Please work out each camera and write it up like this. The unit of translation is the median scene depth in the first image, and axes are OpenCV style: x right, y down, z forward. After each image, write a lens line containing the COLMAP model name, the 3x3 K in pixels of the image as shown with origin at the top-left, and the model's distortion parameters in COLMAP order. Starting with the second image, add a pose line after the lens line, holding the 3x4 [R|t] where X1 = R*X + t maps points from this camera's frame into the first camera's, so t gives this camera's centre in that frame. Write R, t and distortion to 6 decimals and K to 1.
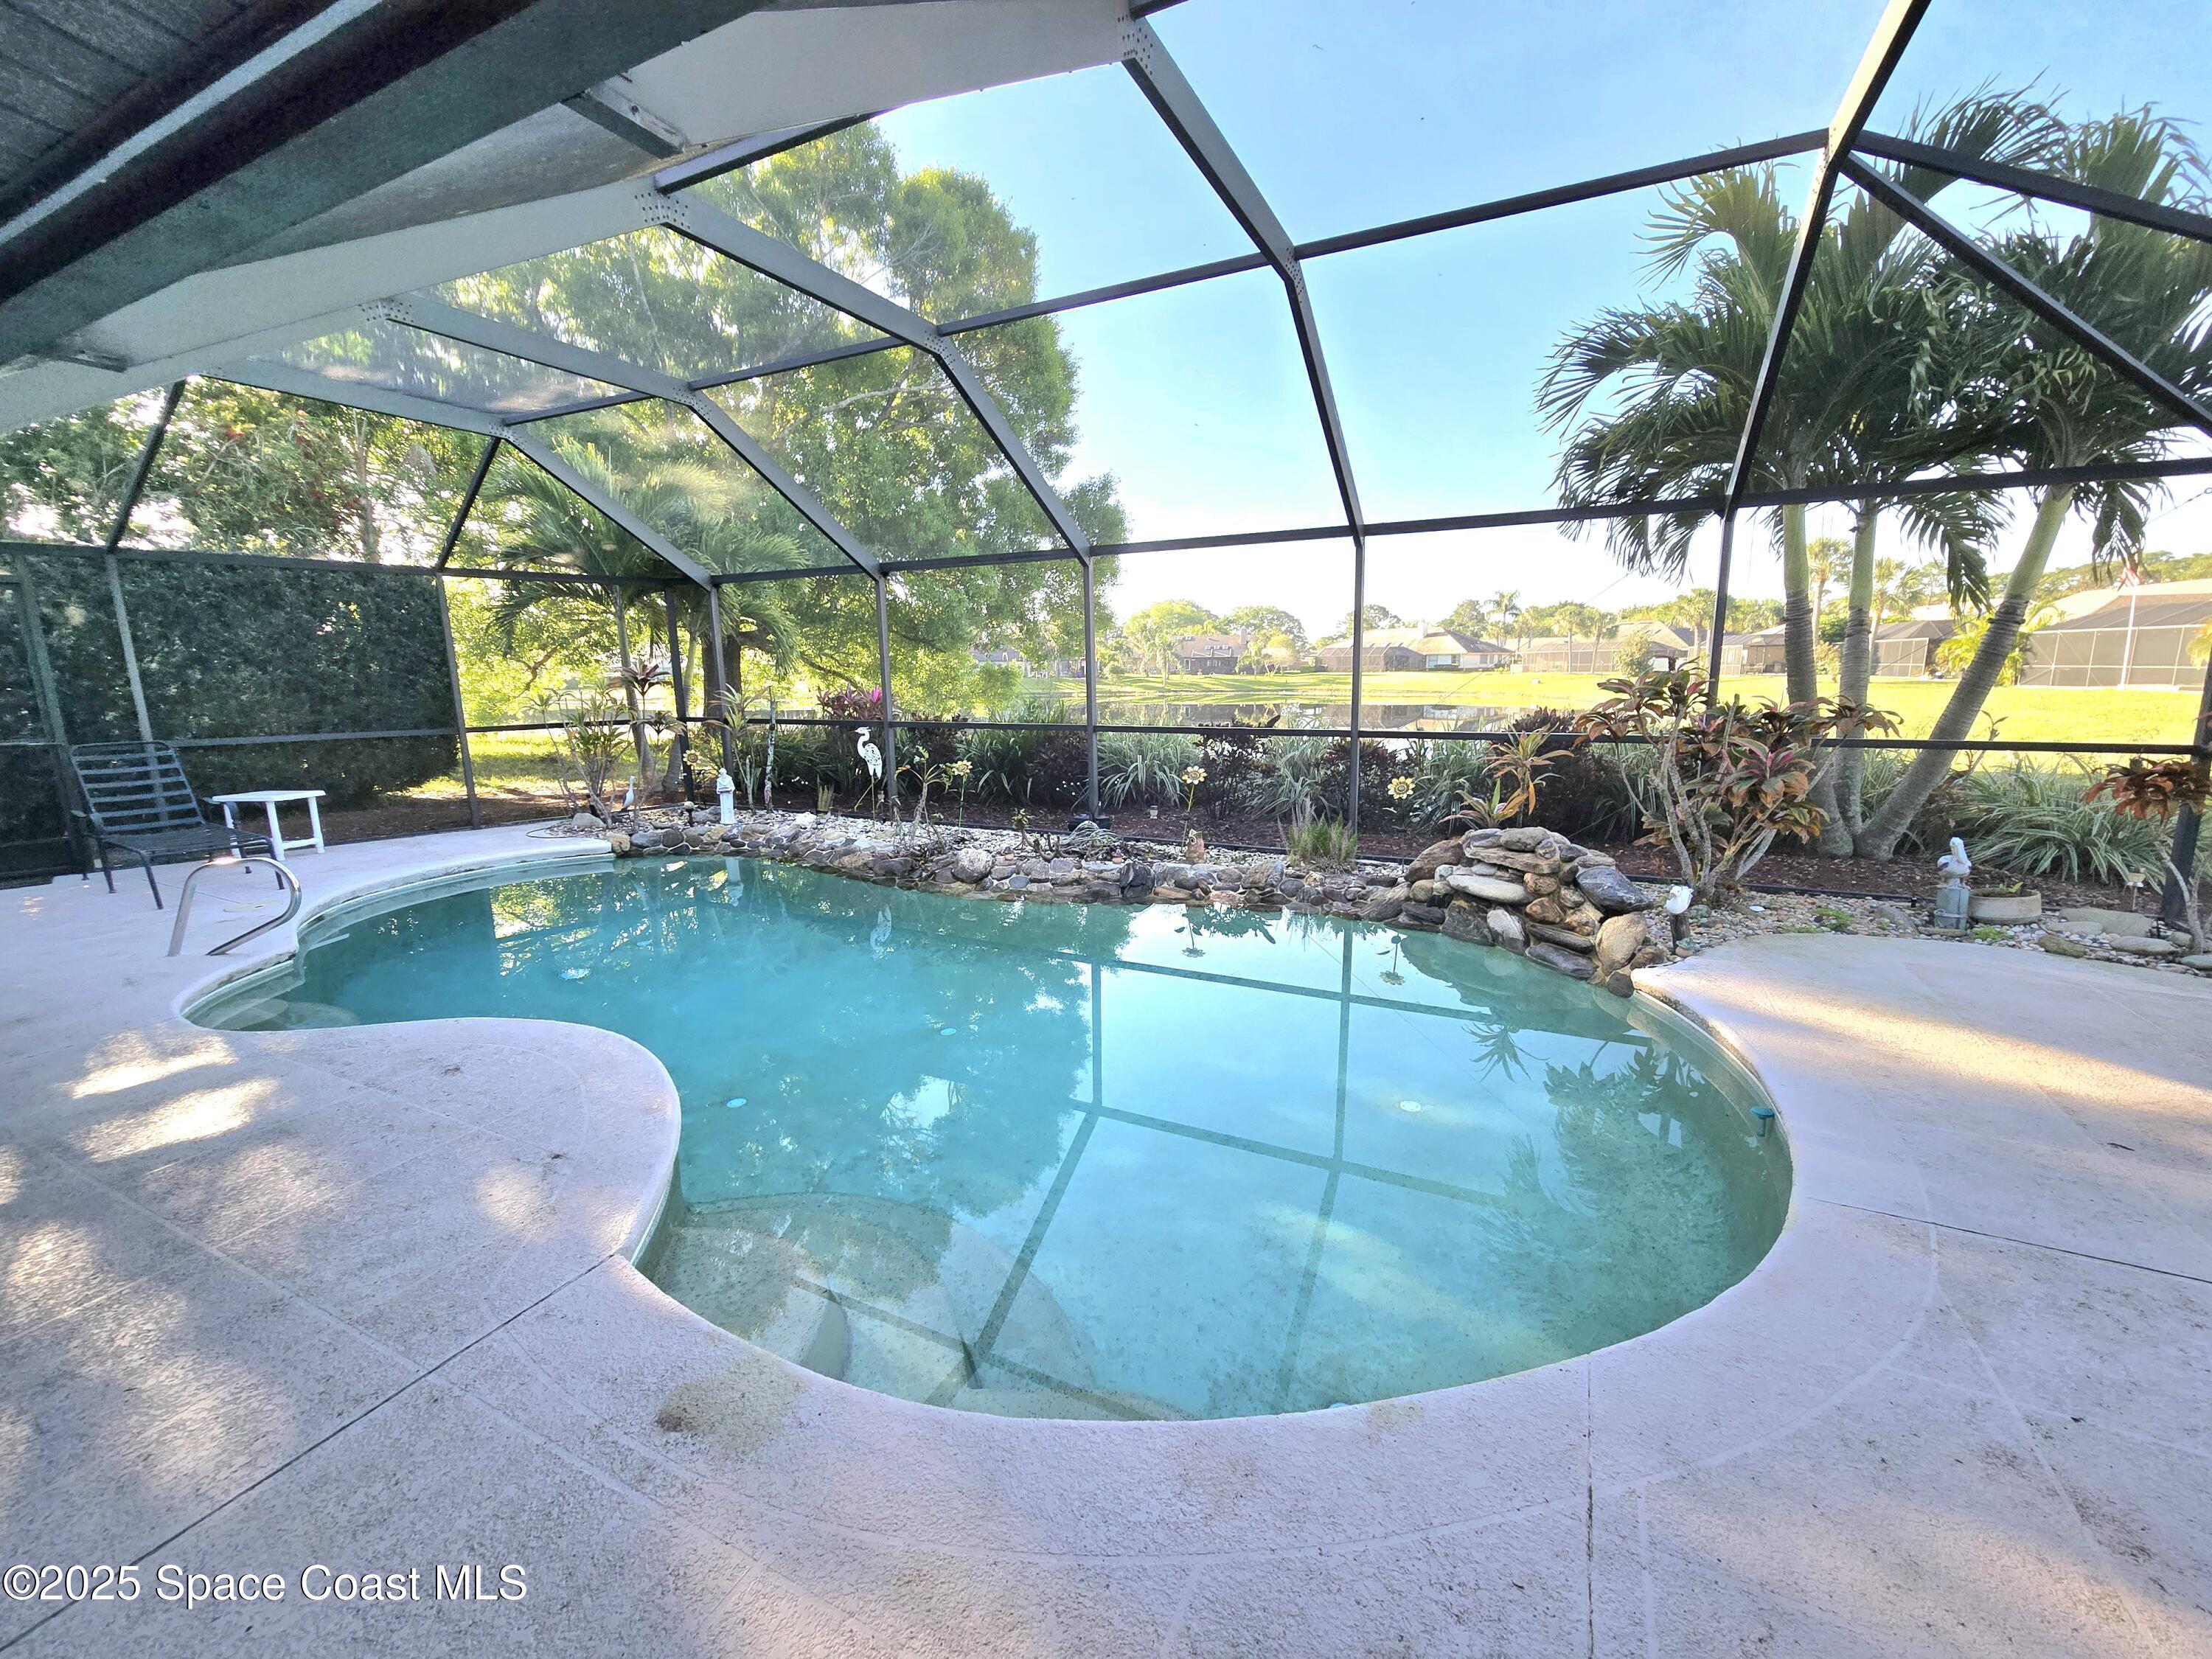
lens RADIAL K [[906.4, 0, 1112.0], [0, 906.4, 831.6], [0, 0, 1]] dist [0.002410, -0.000137]
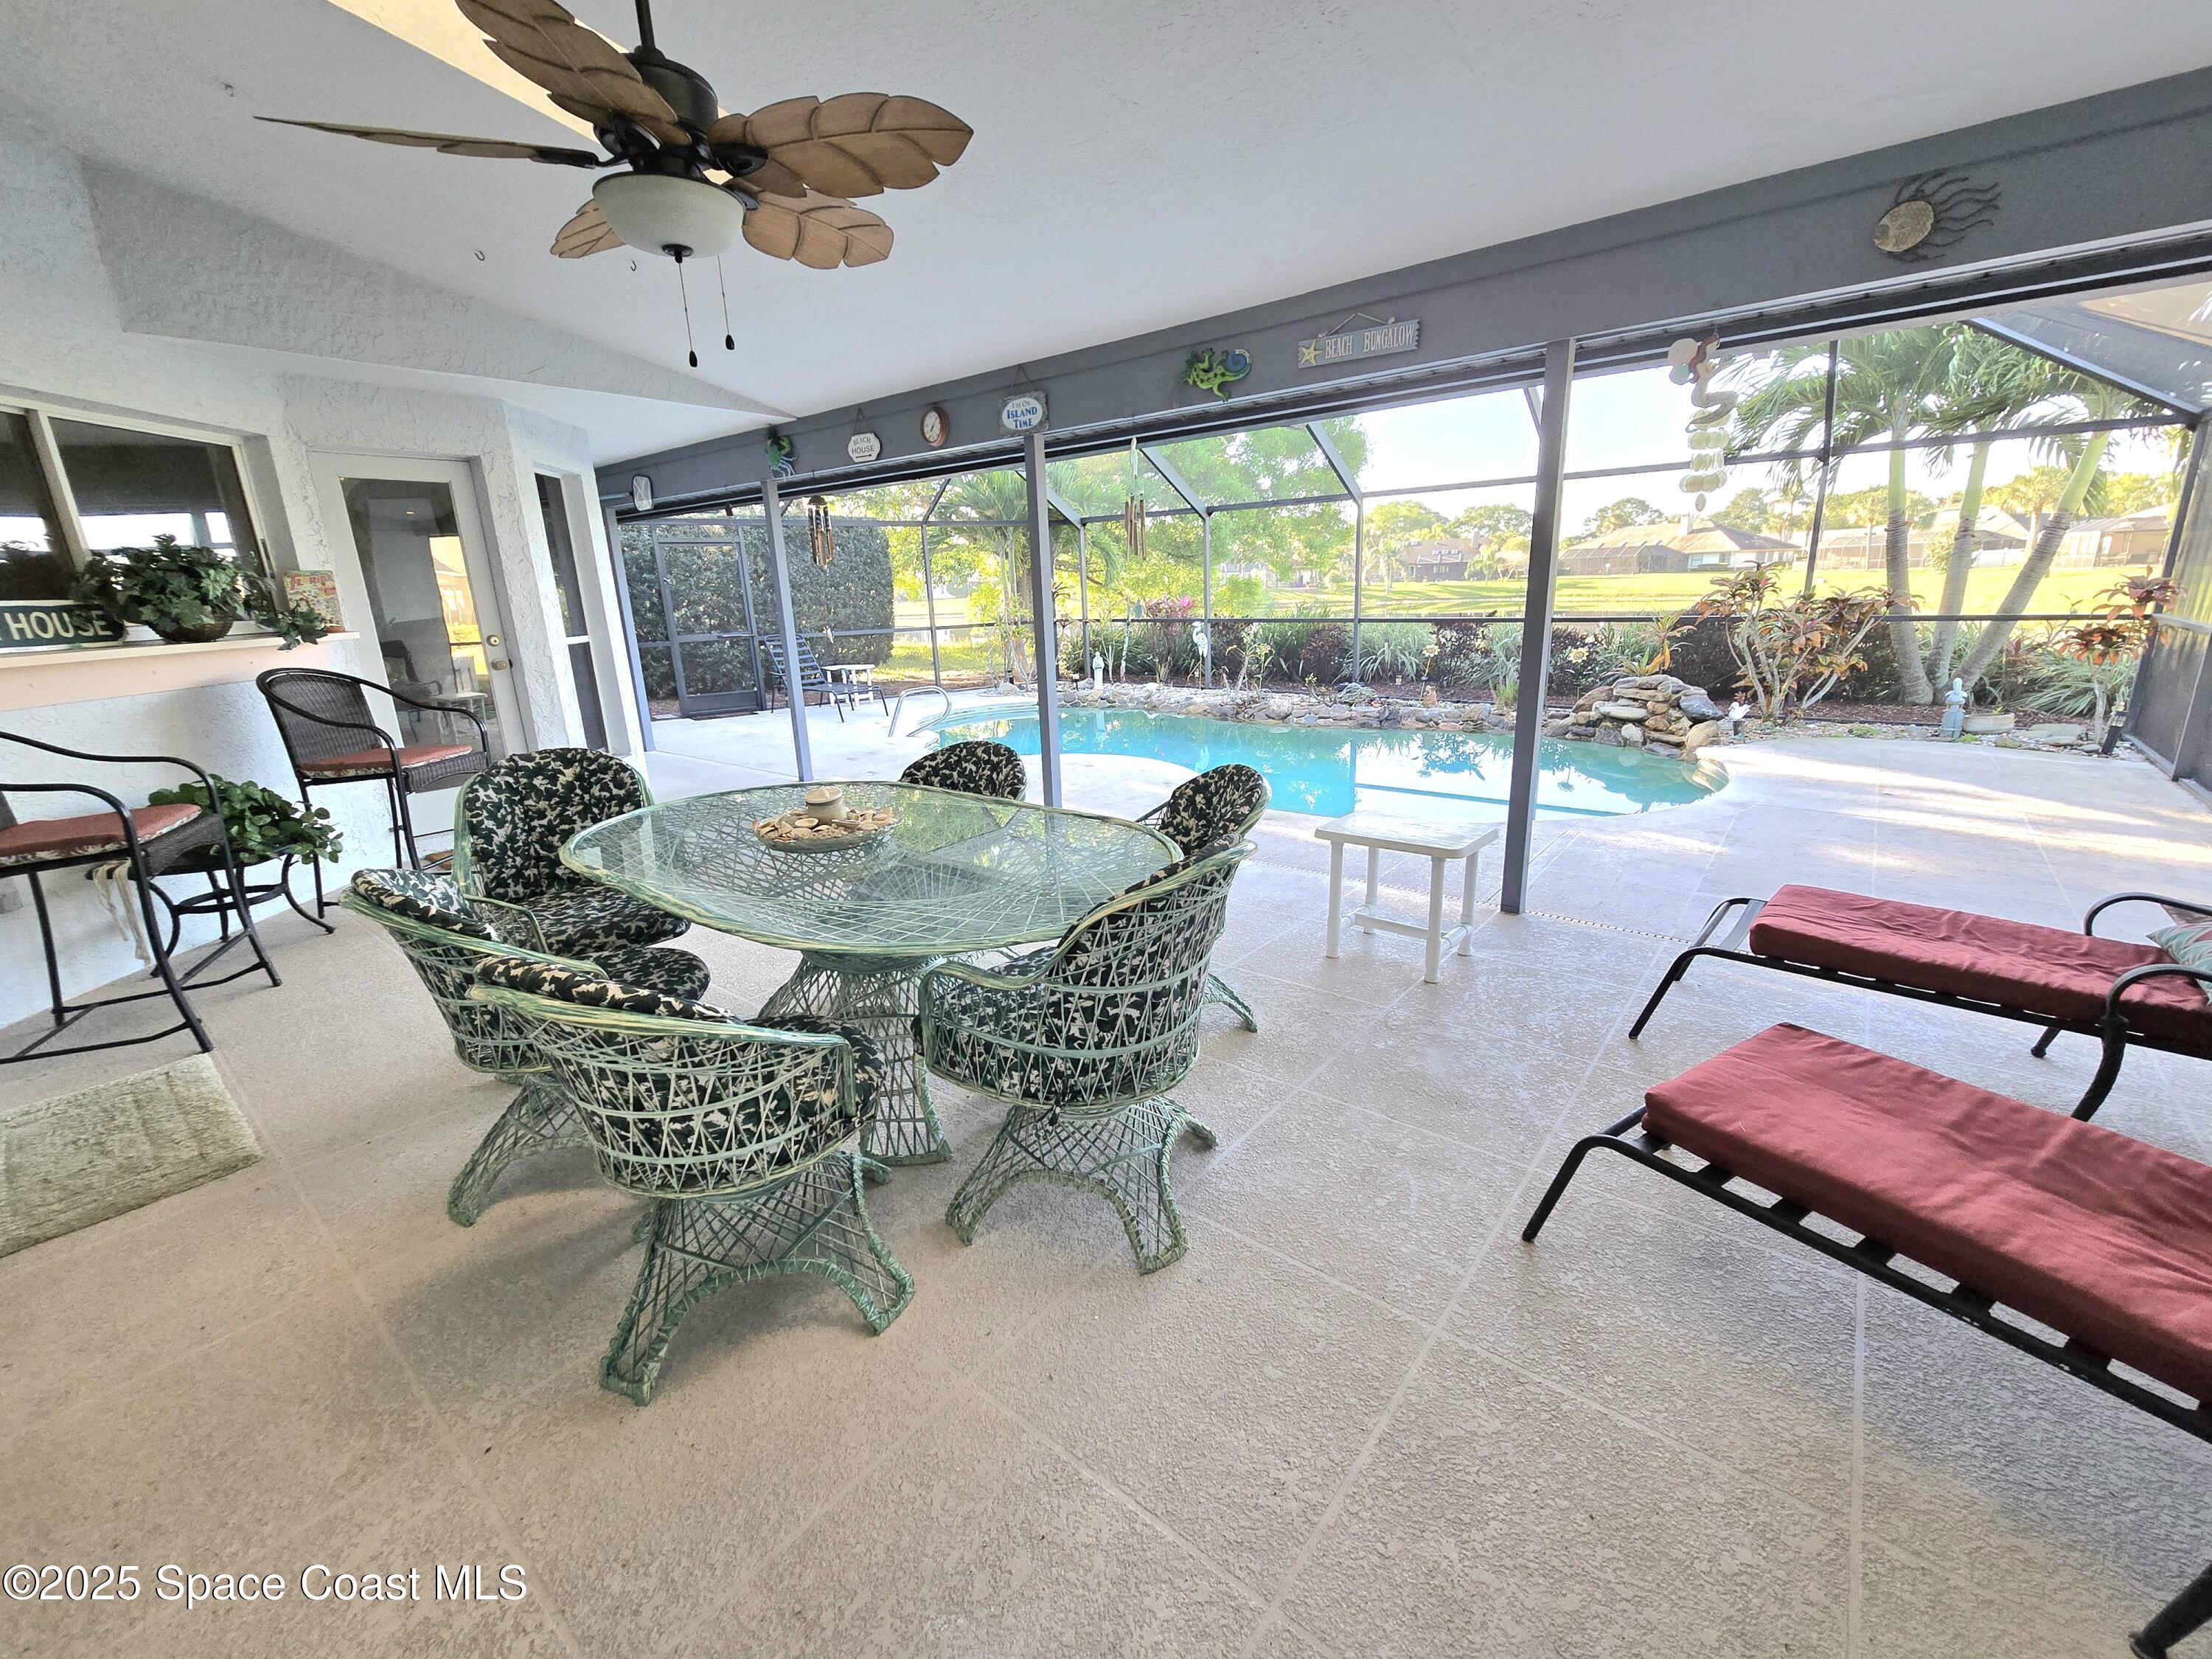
lens RADIAL K [[906.4, 0, 1116.4], [0, 906.4, 829.4], [0, 0, 1]] dist [0.002410, -0.000137]
pose [[0.975398, 0.037102, -0.217307, -0.067865], [-0.017261, 0.995563, 0.092500, 0.087549], [0.219774, -0.086473, 0.971711, -0.500105]]
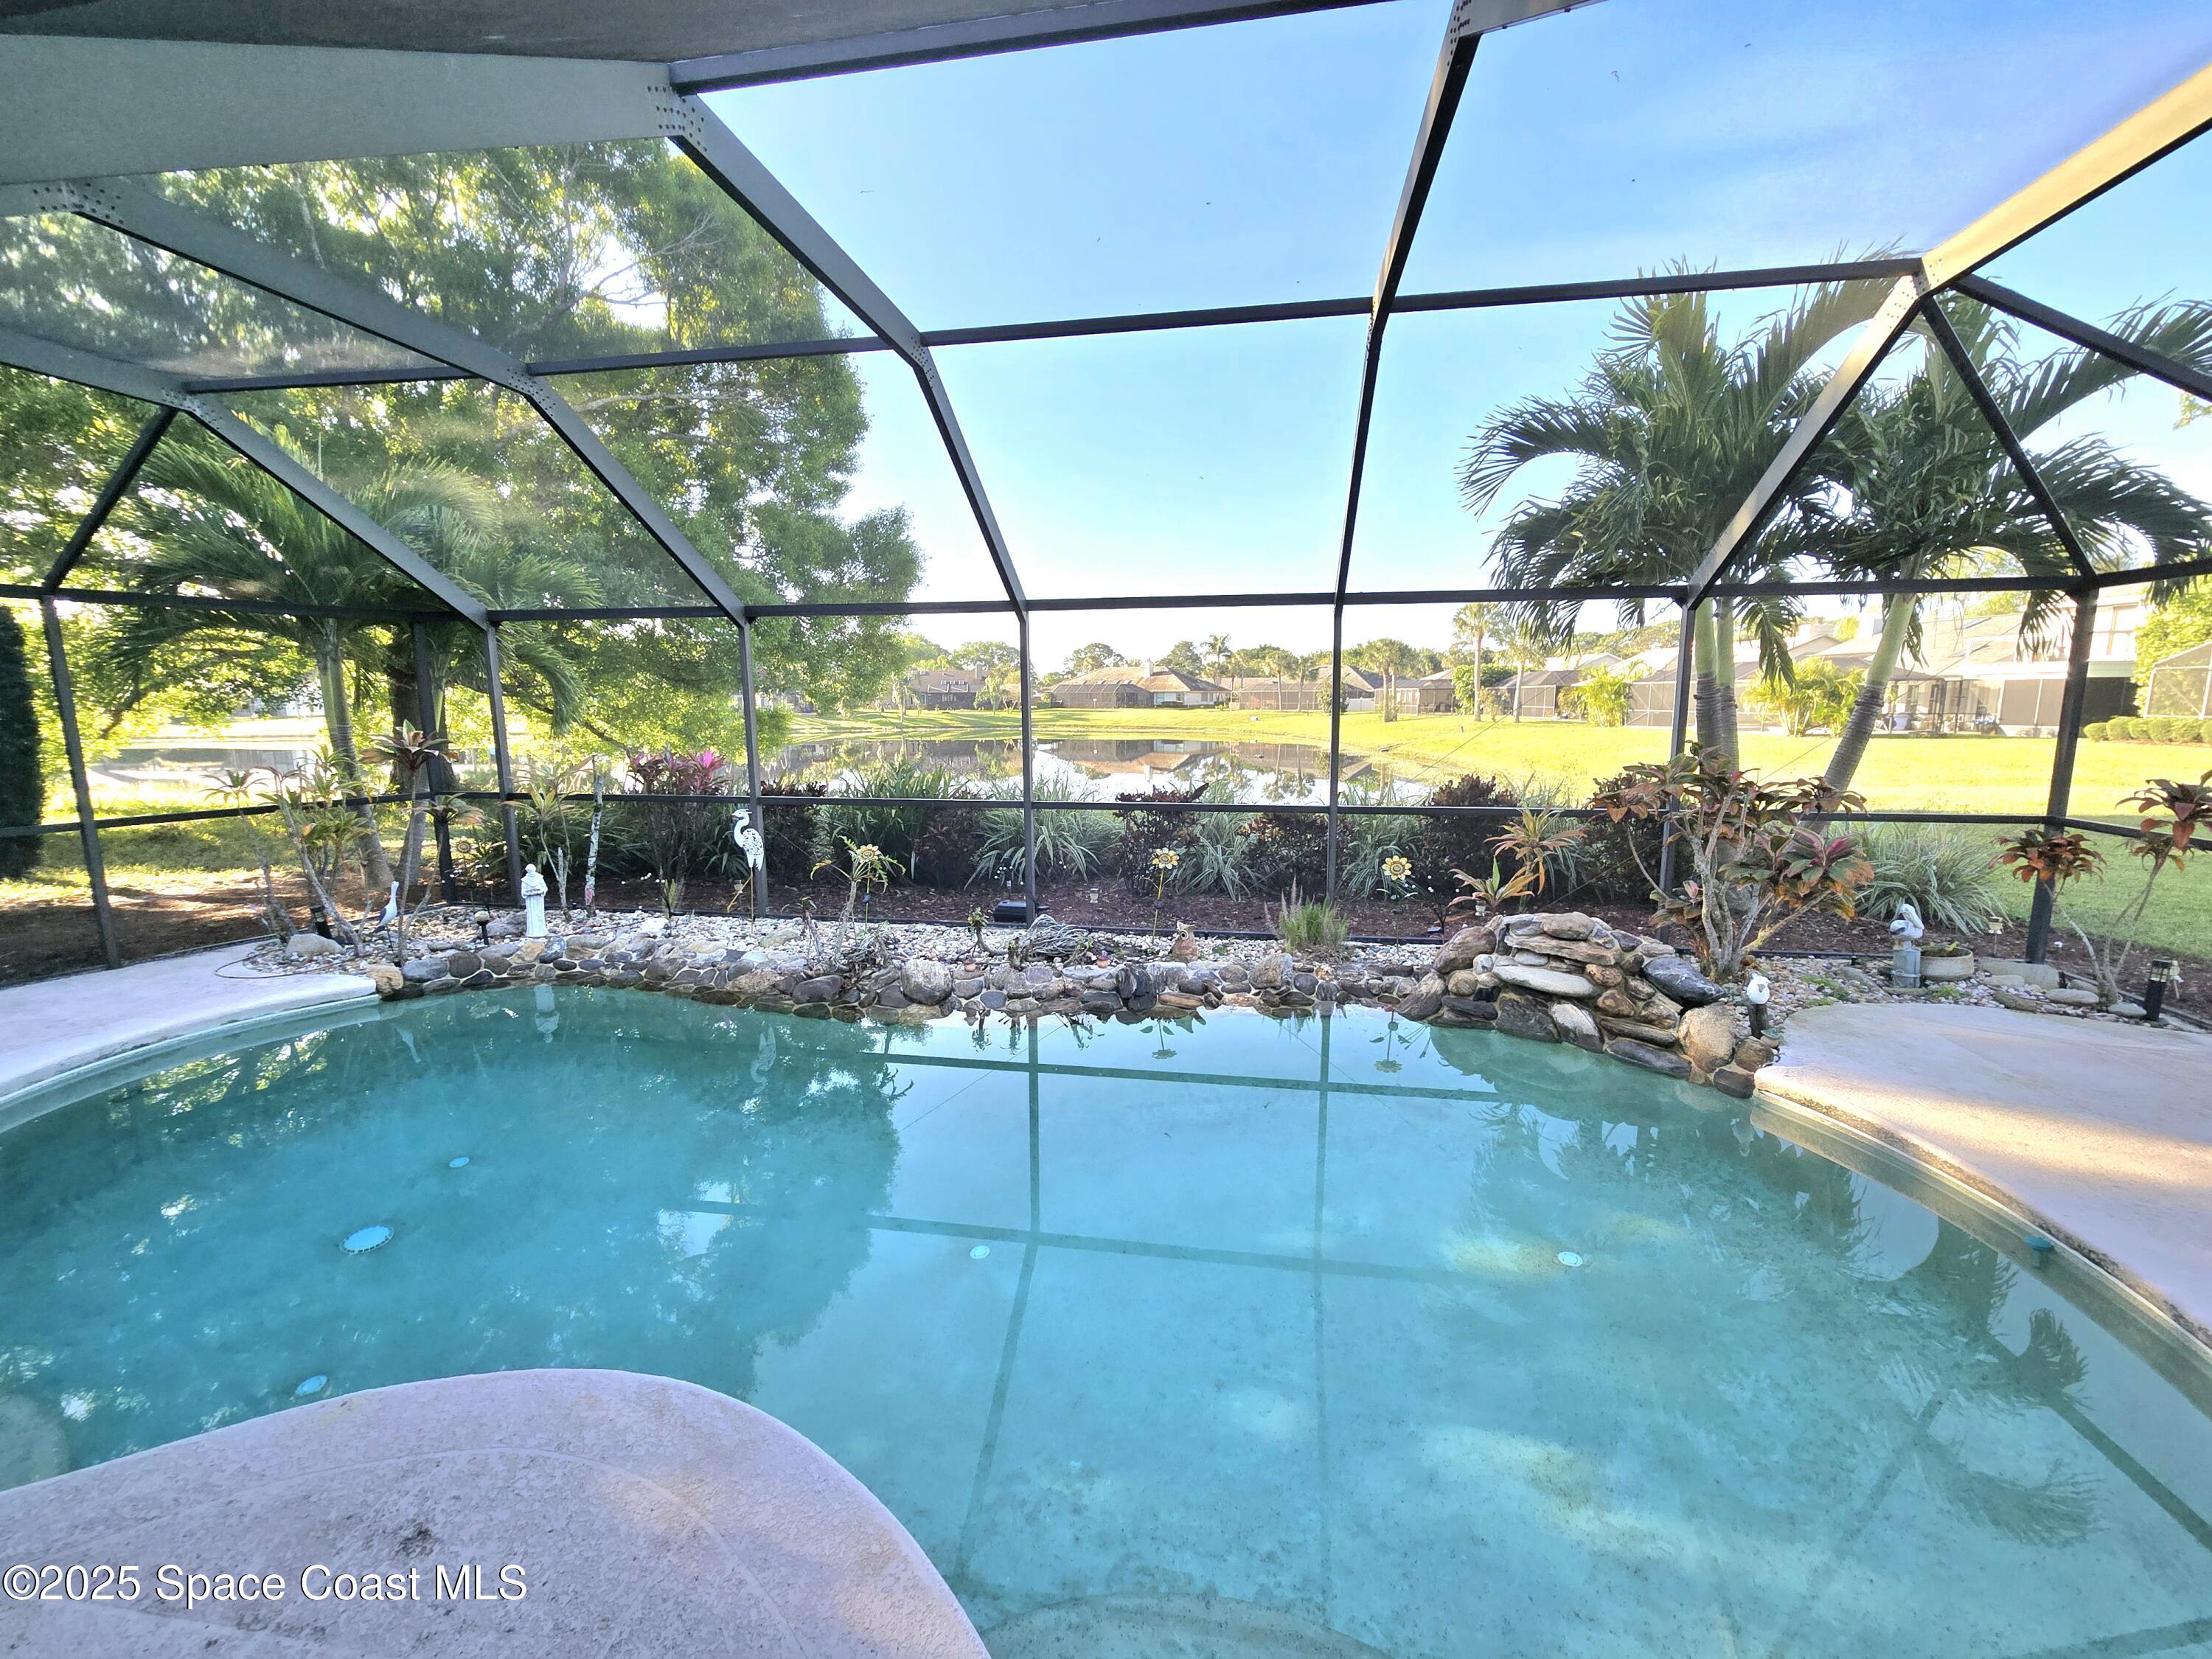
lens RADIAL K [[906.4, 0, 1113.1], [0, 906.4, 832.7], [0, 0, 1]] dist [0.002410, -0.000137]
pose [[0.956220, -0.034316, 0.290630, -0.192759], [0.044457, 0.998609, -0.028363, -0.056471], [-0.289252, 0.040041, 0.956415, 0.133659]]
